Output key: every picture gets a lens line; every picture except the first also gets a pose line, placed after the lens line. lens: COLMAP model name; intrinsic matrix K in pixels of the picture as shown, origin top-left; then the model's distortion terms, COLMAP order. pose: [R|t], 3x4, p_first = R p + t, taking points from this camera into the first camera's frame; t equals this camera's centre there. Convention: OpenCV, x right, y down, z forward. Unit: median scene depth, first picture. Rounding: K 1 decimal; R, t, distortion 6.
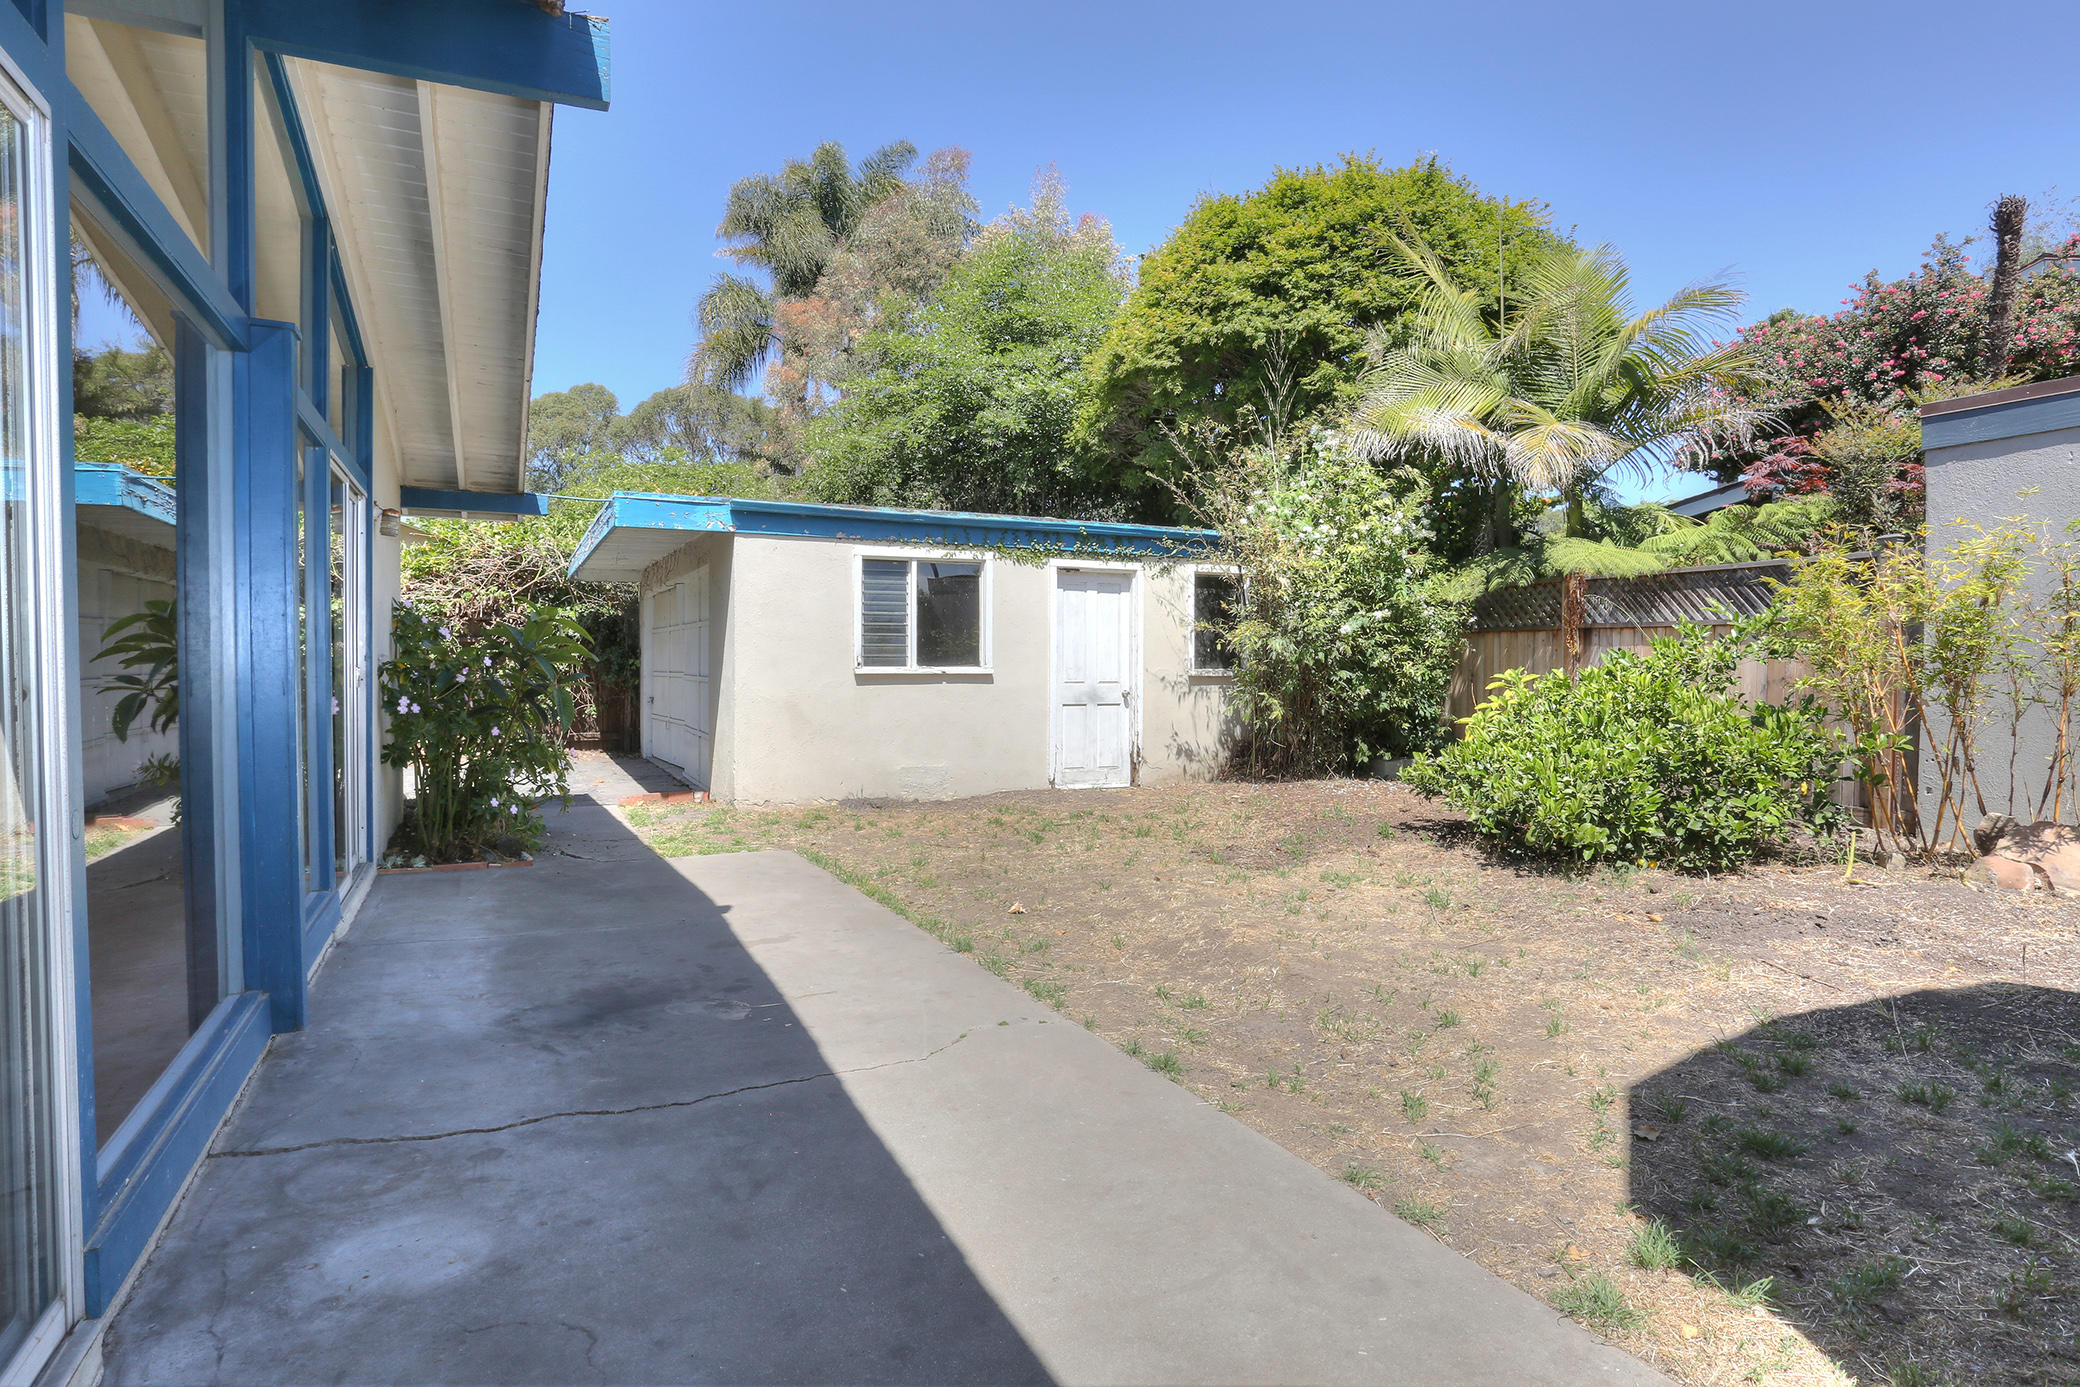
lens RADIAL K [[1146.5, 0, 1040.0], [0, 1146.5, 693.5], [0, 0, 1]] dist [-0.016984, 0.000655]
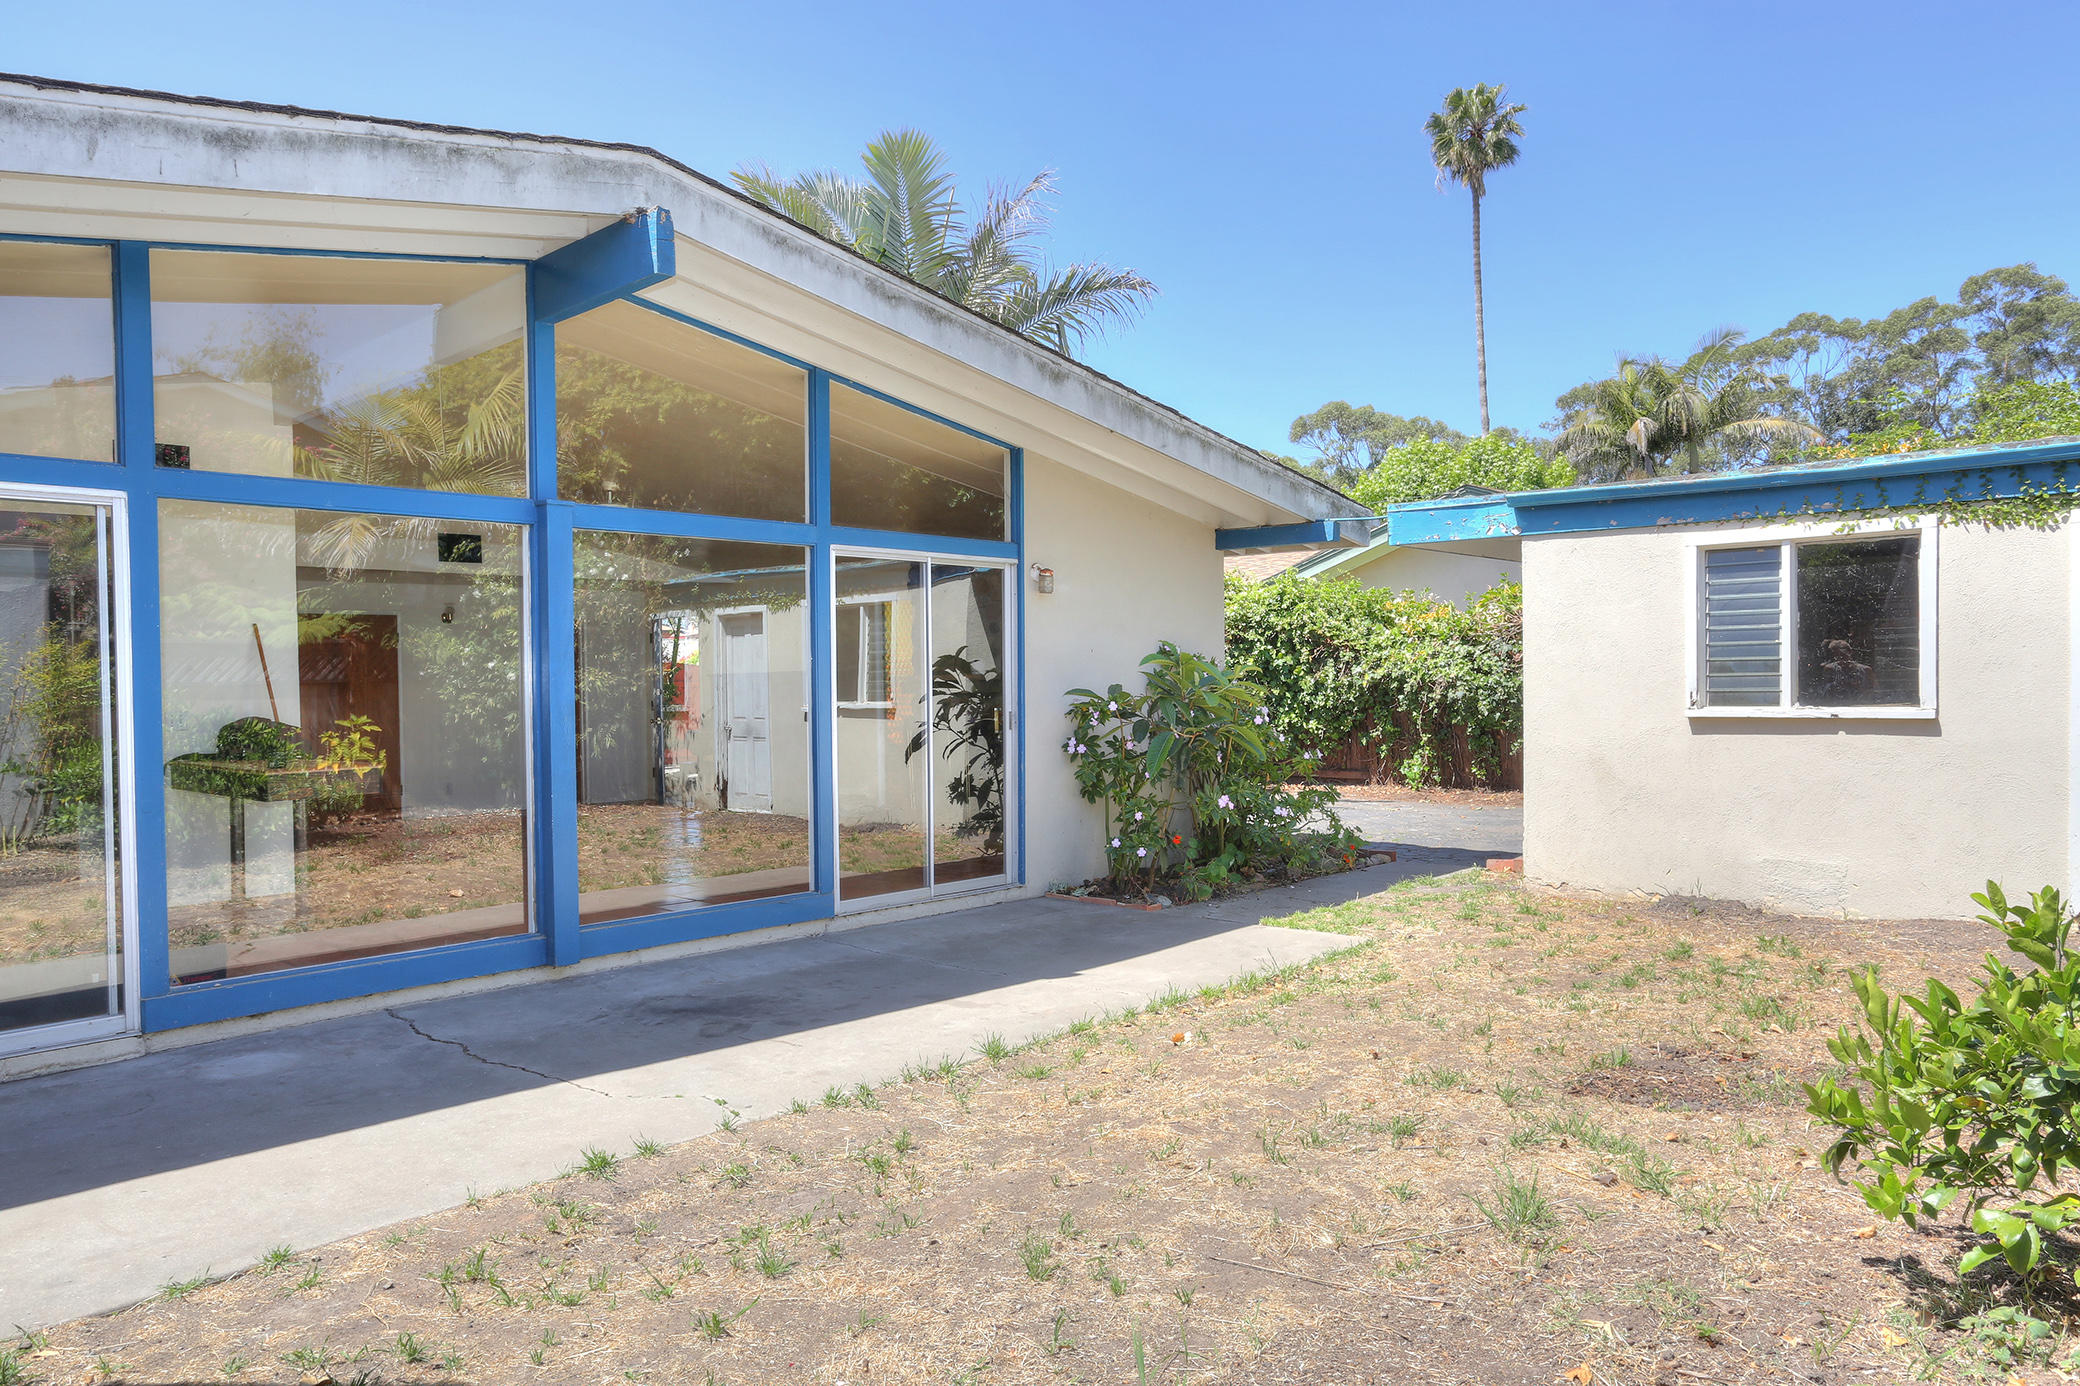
lens RADIAL K [[1391.5, 0, 1047.2], [0, 1391.5, 704.5], [0, 0, 1]] dist [0.004285, 0.003510]
pose [[0.392869, 0.006593, -0.919571, 0.421781], [-0.011220, 0.999934, 0.002375, -0.020380], [0.919526, 0.009385, 0.392918, 0.282597]]
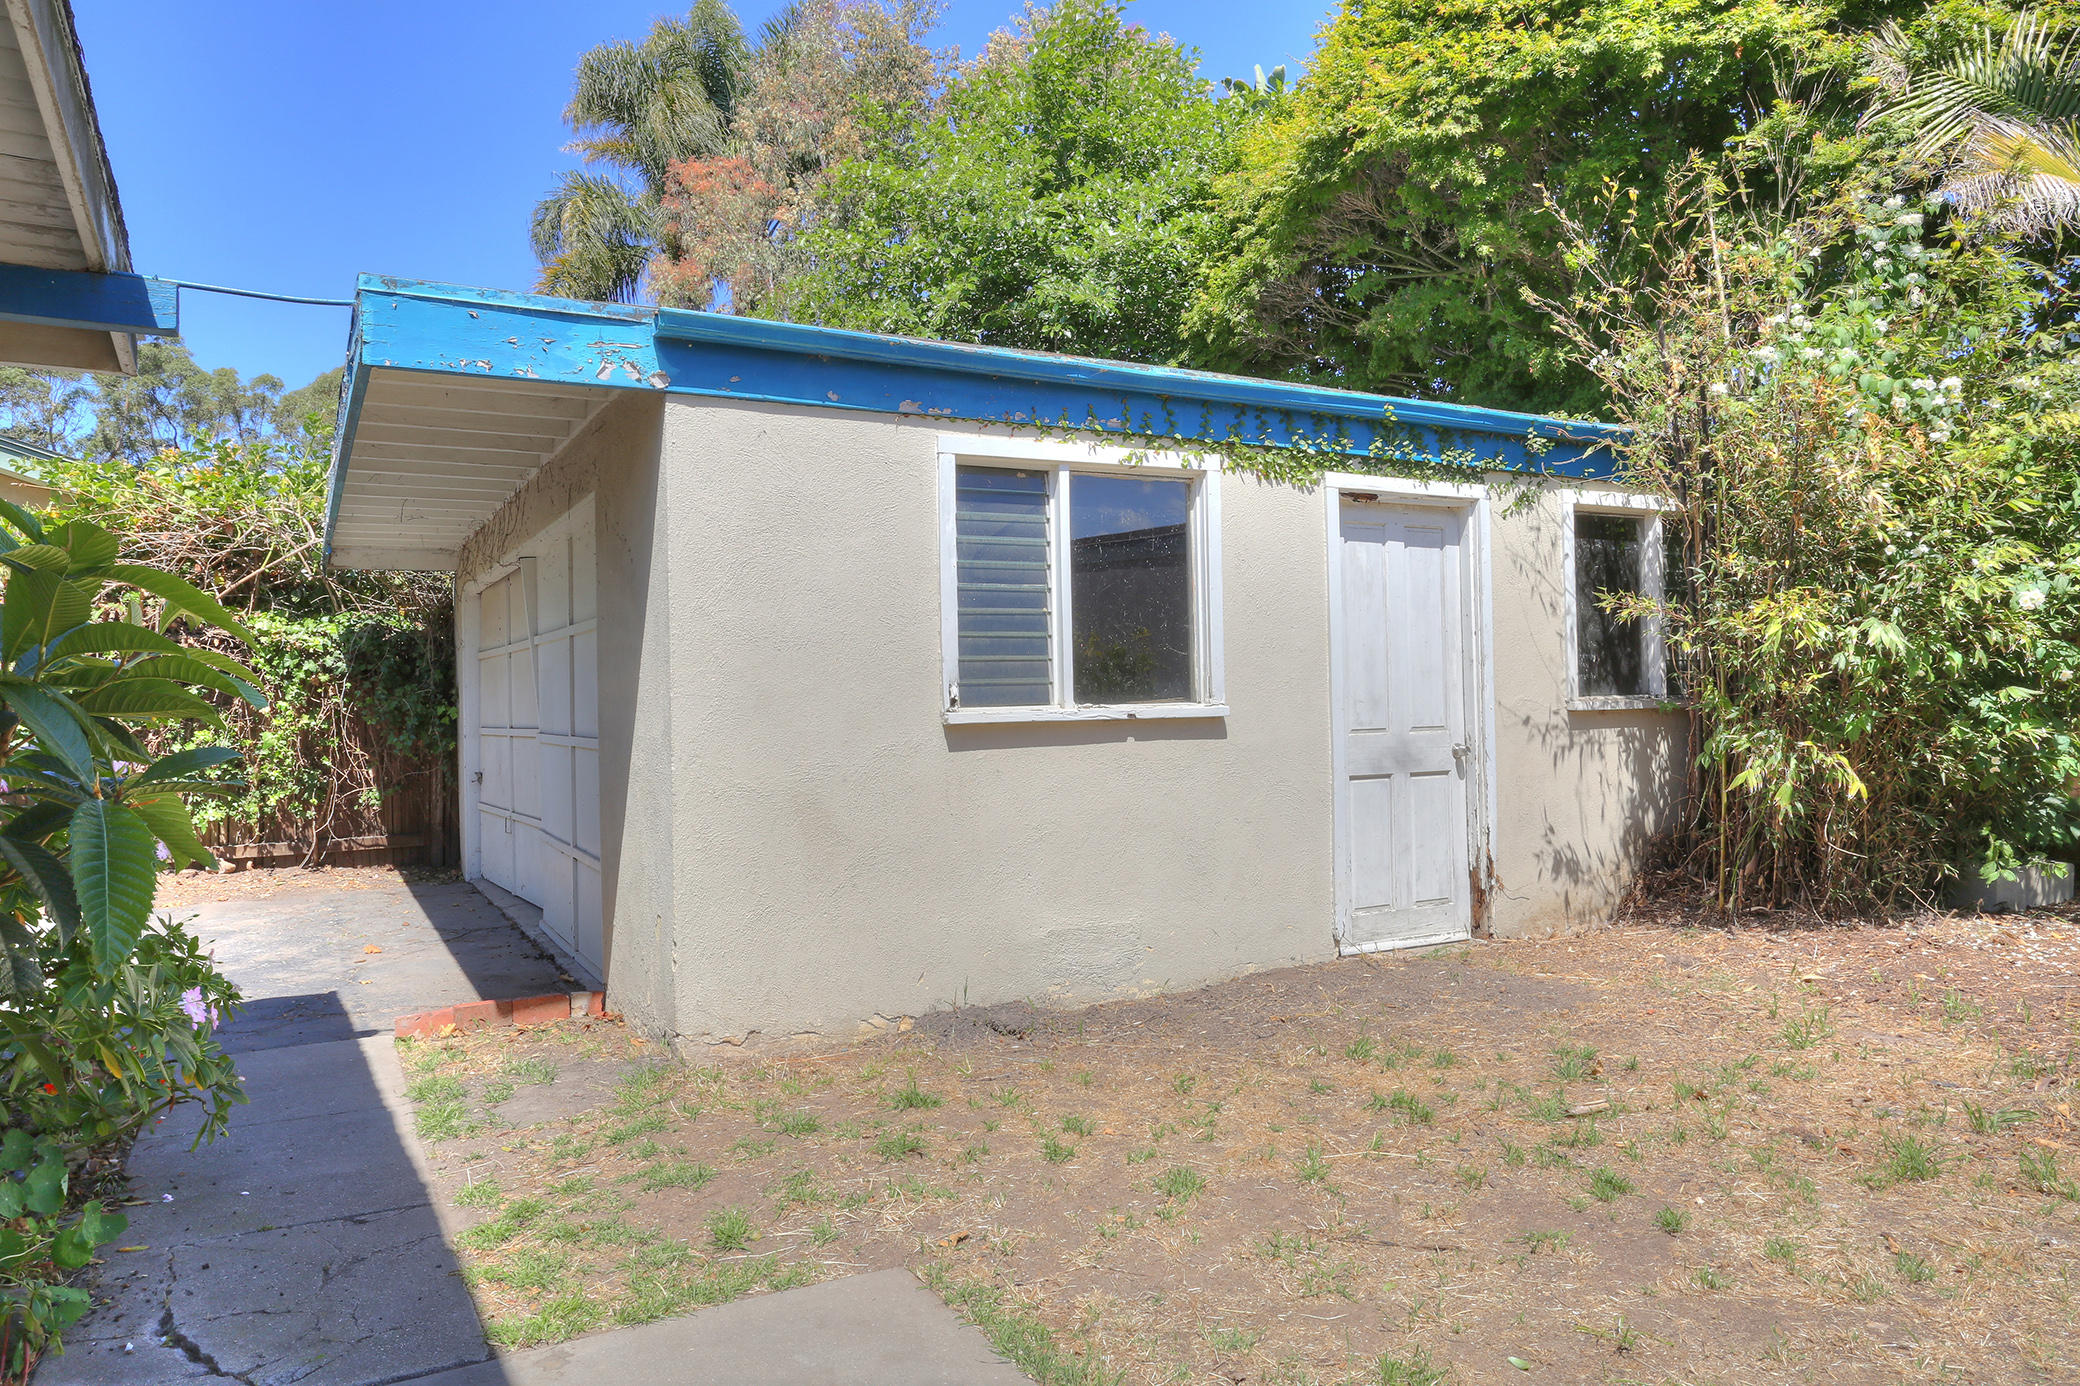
lens RADIAL K [[1391.5, 0, 1047.2], [0, 1391.5, 704.5], [0, 0, 1]] dist [0.004285, 0.003510]
pose [[0.998167, -0.023050, 0.055966, -0.138375], [0.024430, 0.999411, -0.024099, -0.009957], [-0.055377, 0.025422, 0.998142, 0.424964]]
